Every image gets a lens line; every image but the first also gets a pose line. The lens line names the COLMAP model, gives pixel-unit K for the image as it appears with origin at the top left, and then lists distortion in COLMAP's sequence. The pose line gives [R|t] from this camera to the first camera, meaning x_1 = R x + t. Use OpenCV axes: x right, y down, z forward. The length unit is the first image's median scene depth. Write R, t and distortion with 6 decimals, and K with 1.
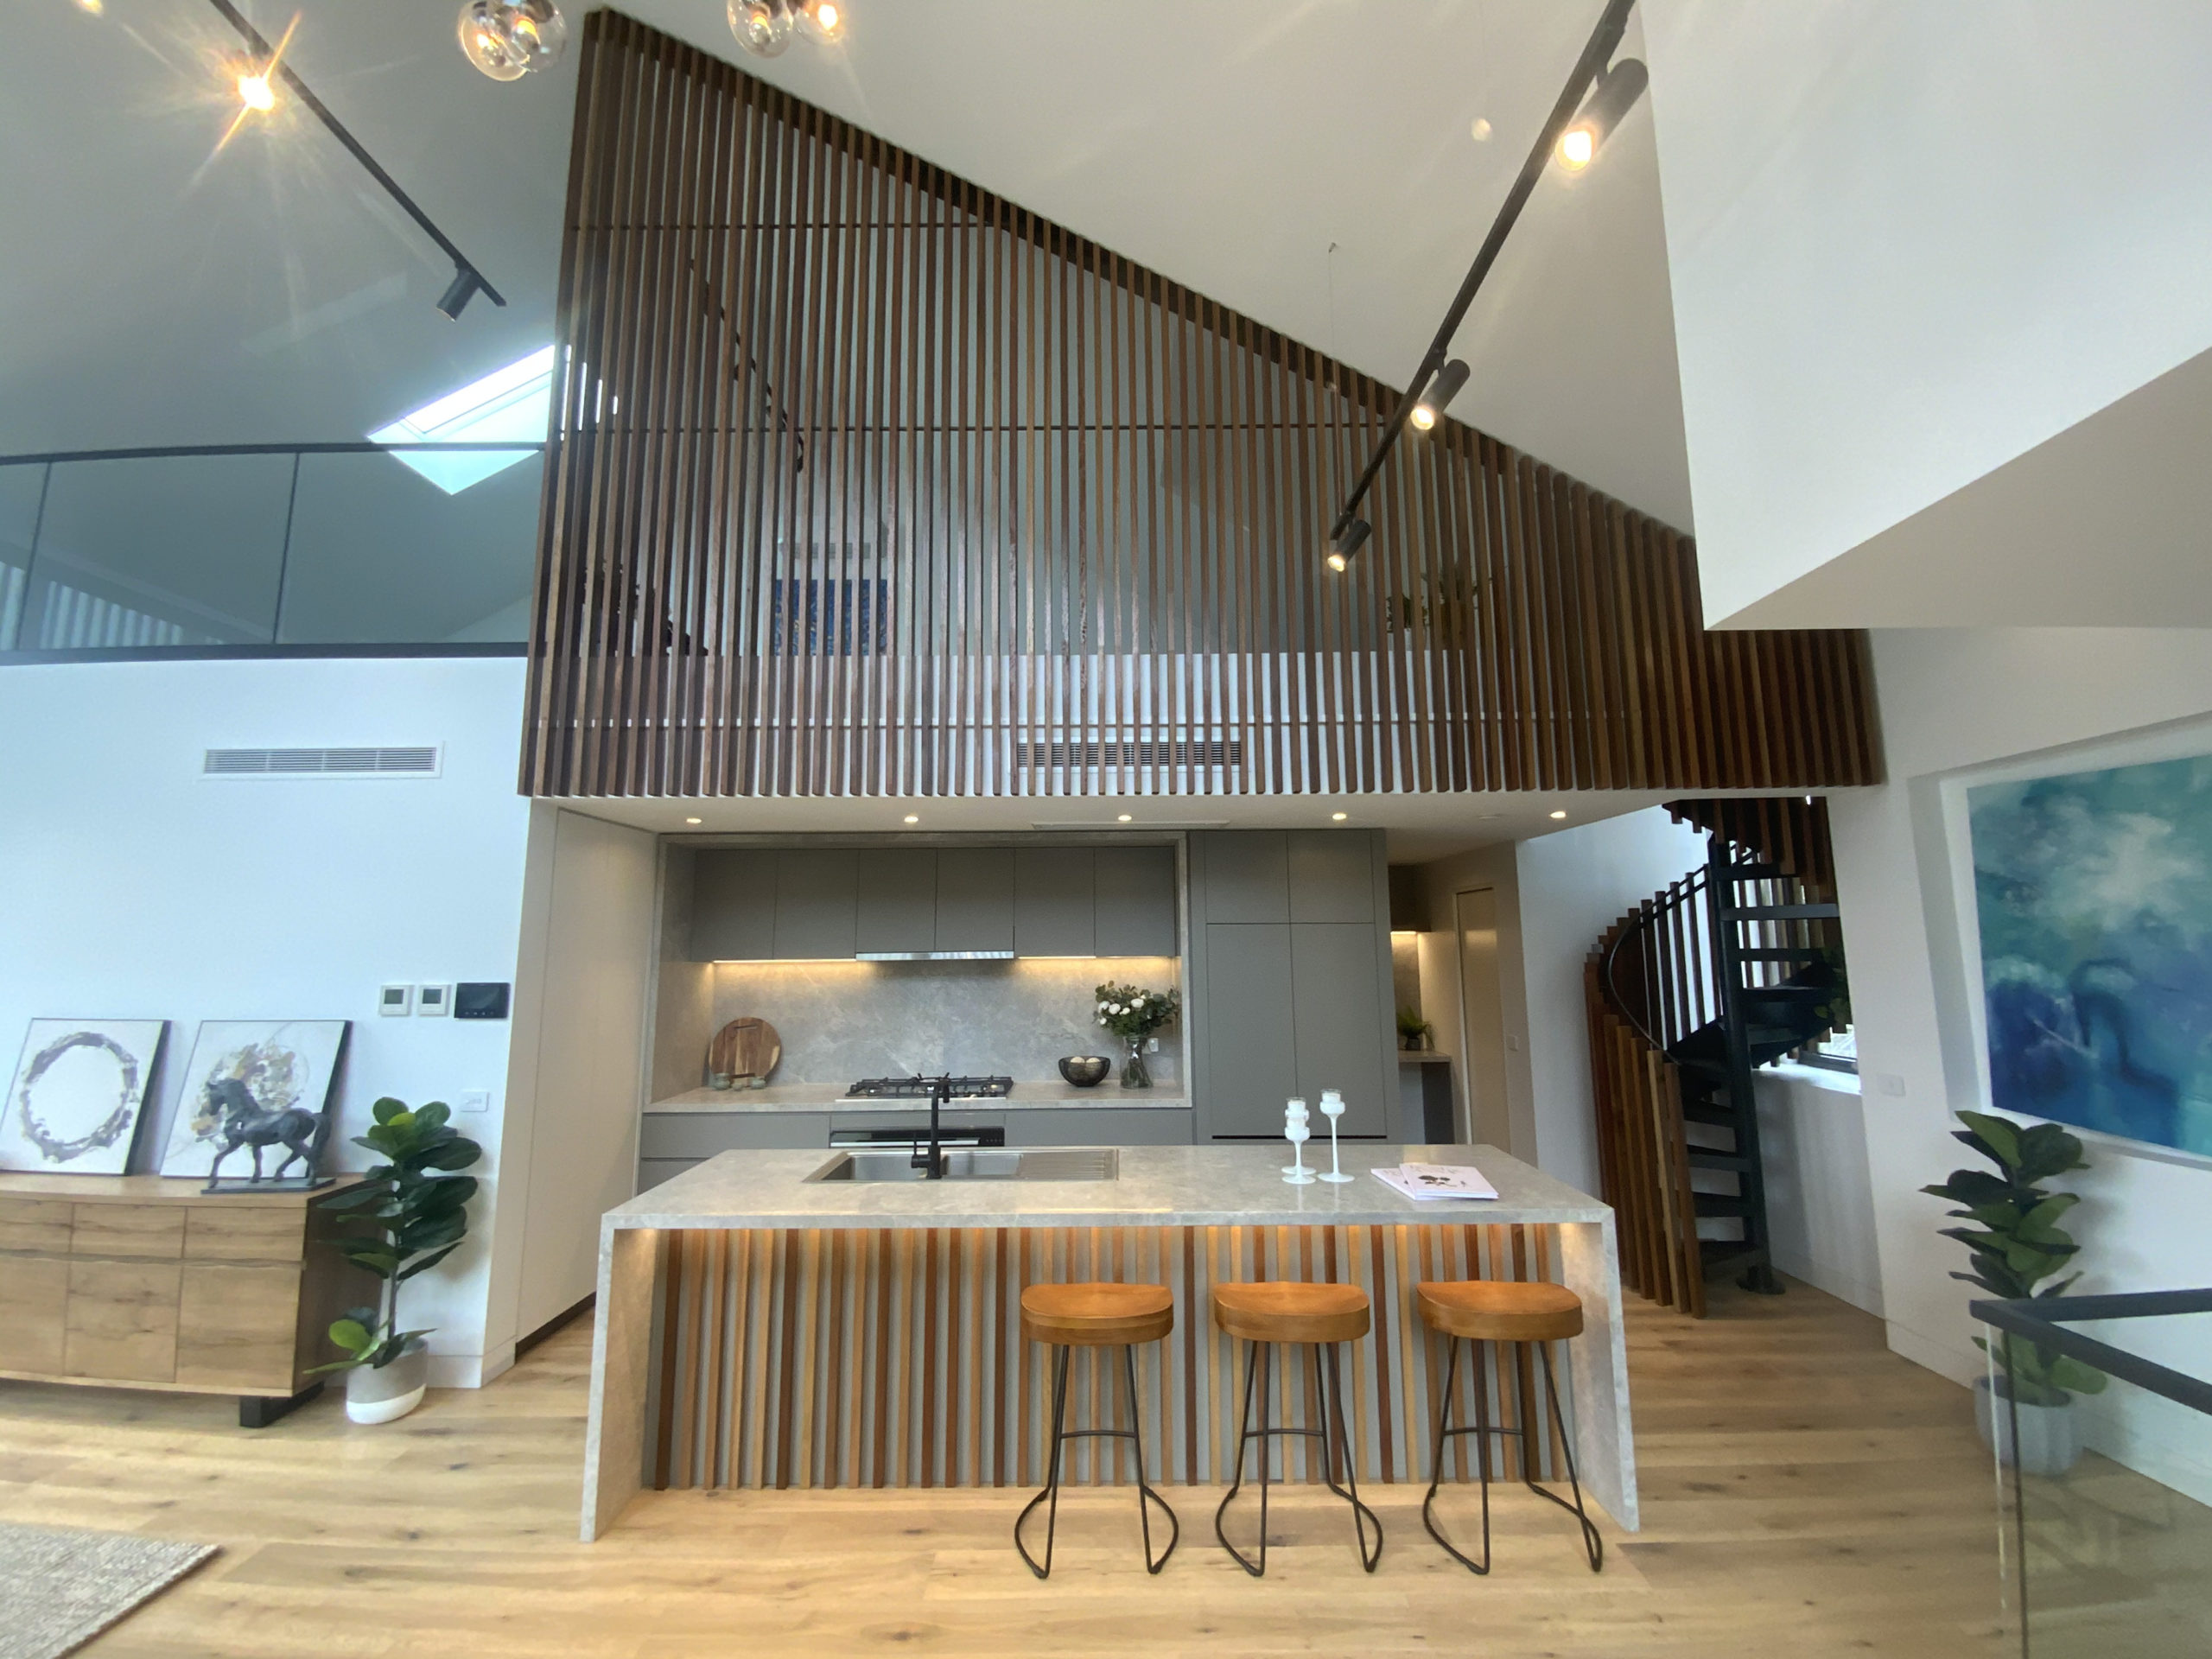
lens RADIAL K [[897.9, 0, 1111.8], [0, 897.9, 825.8], [0, 0, 1]] dist [0.026989, -0.021404]
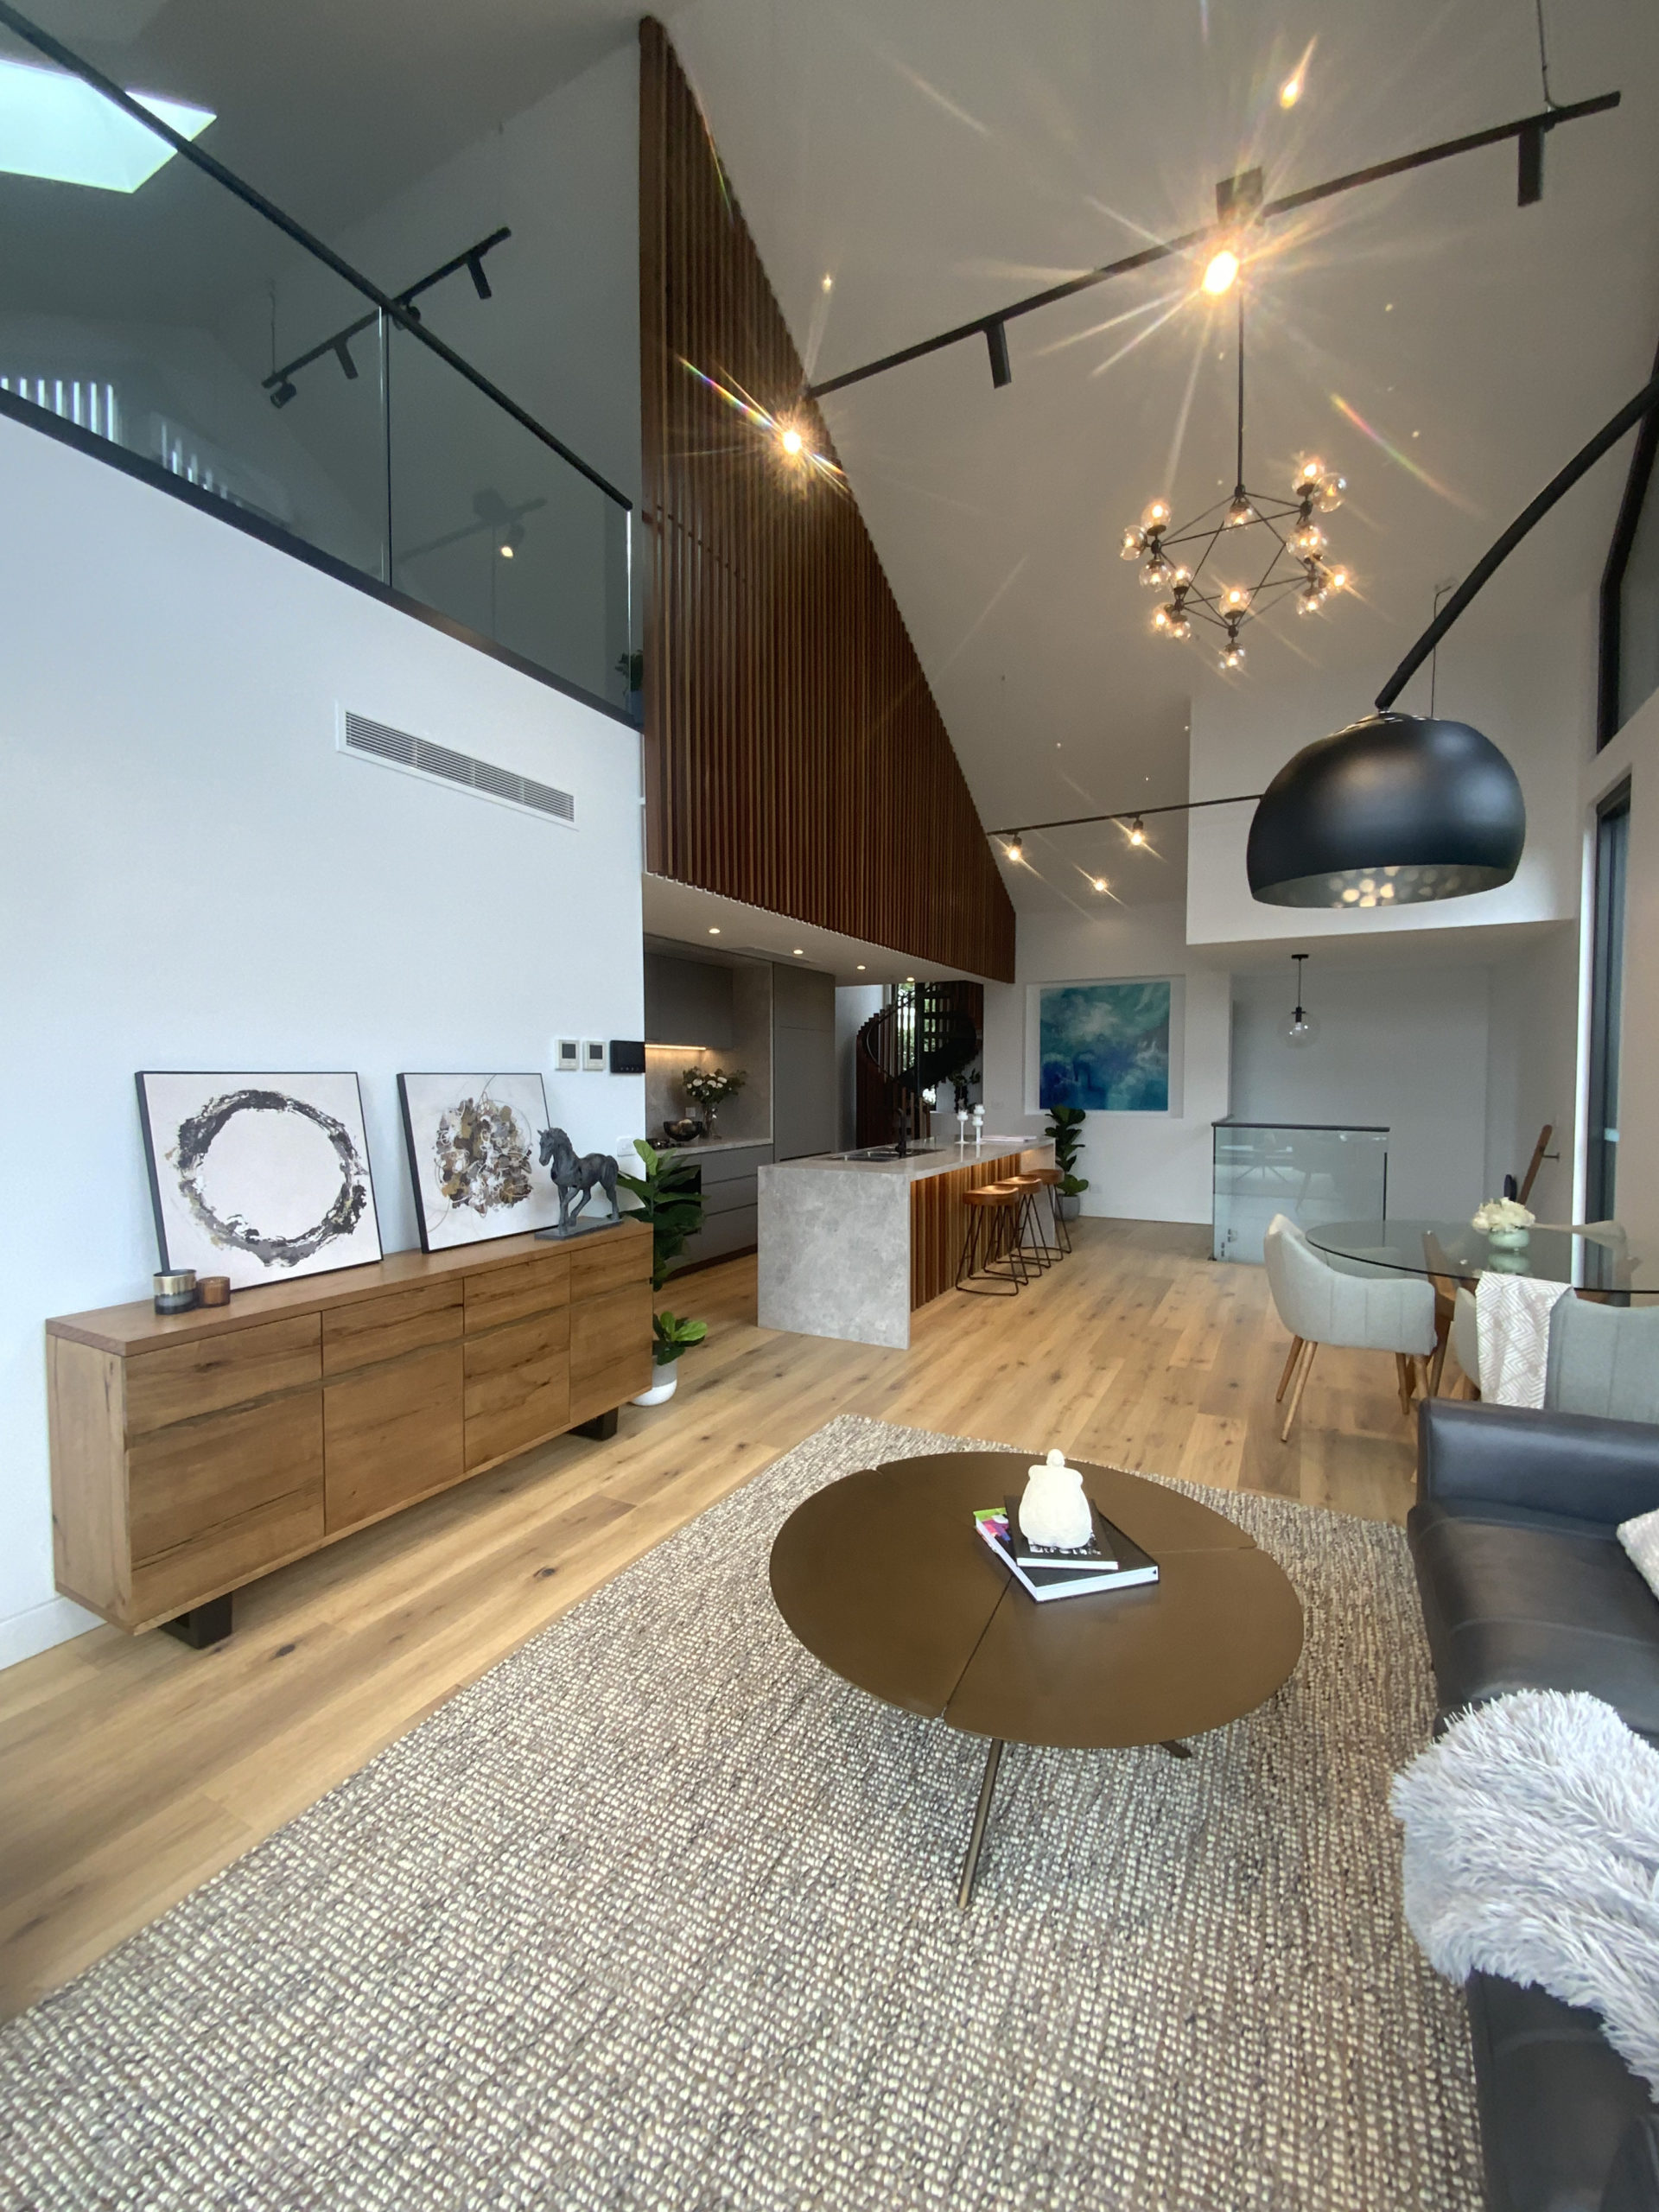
lens RADIAL K [[883.9, 0, 829.5], [0, 883.9, 1106.0], [0, 0, 1]] dist [0.045013, -0.000145]
pose [[0.469678, -0.025147, 0.882480, -1.597531], [-0.120586, 0.988399, 0.092344, 0.128605], [-0.874564, -0.149786, 0.461196, 0.295103]]
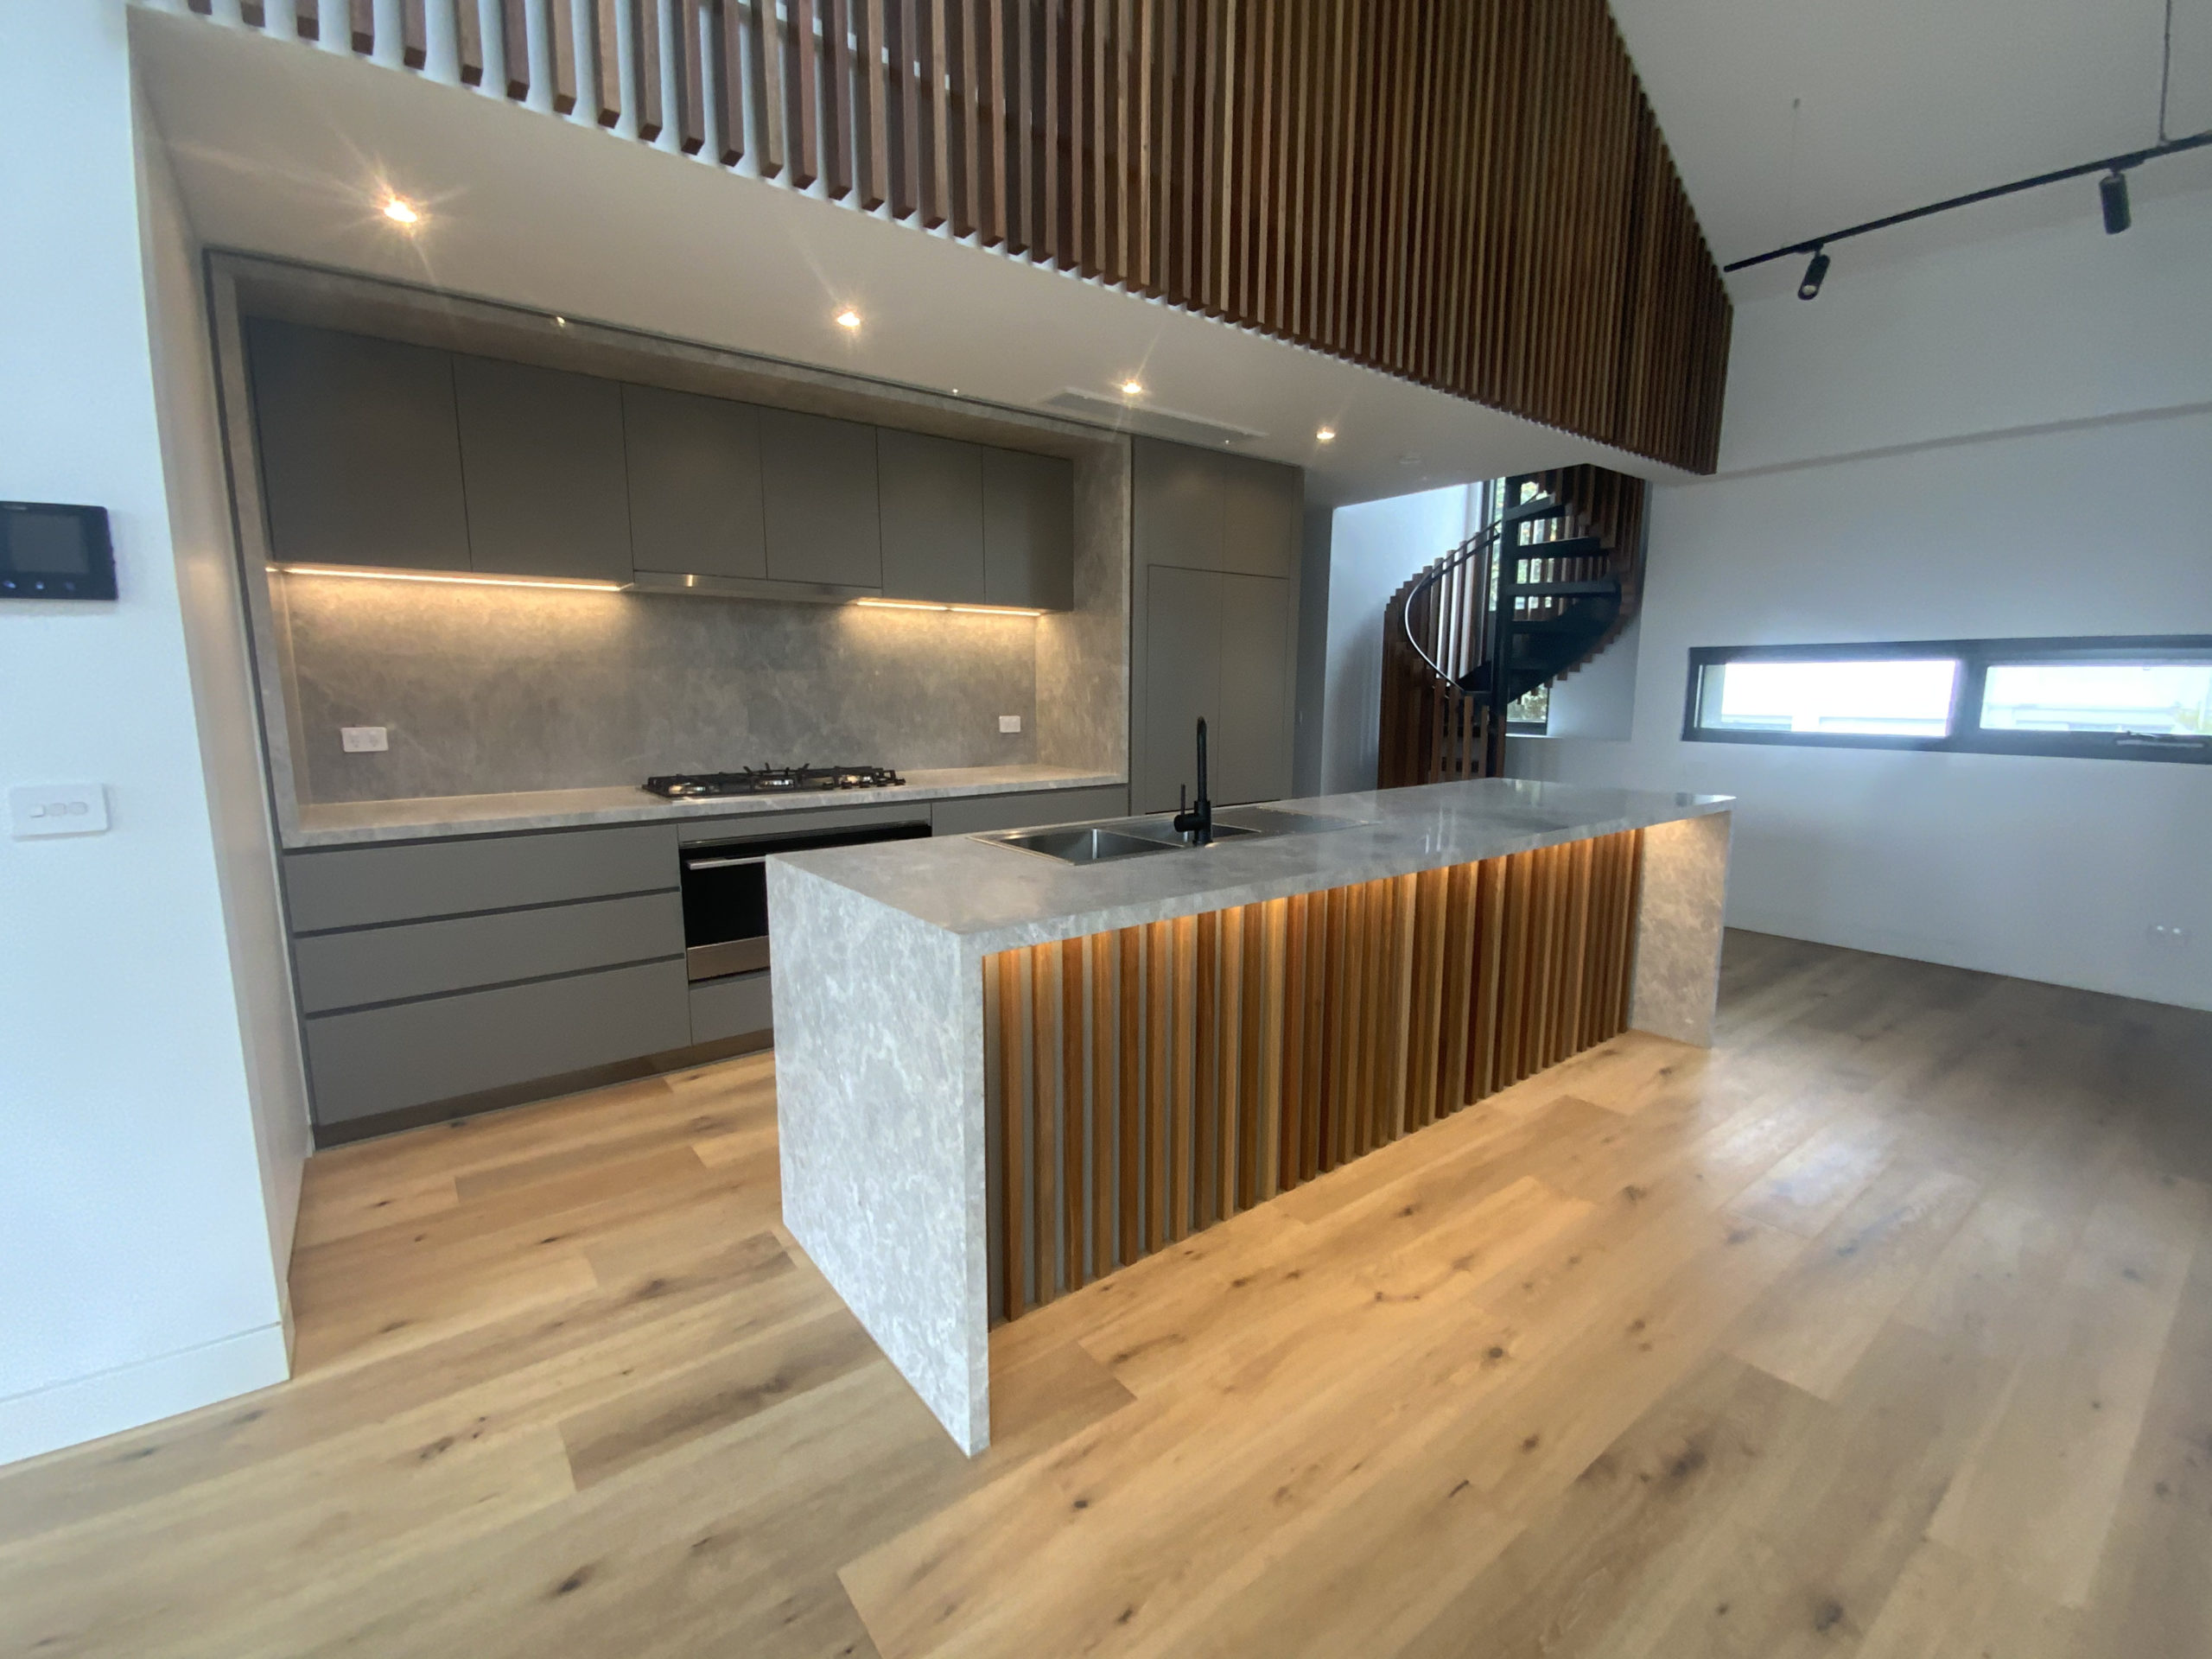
lens RADIAL K [[943.6, 0, 1094.8], [0, 943.6, 831.4], [0, 0, 1]] dist [0.010602, -0.013716]
pose [[0.797289, -0.084128, 0.597707, -0.626877], [-0.085650, 0.964451, 0.249997, 0.182959], [-0.597491, -0.250513, 0.761740, 0.436790]]
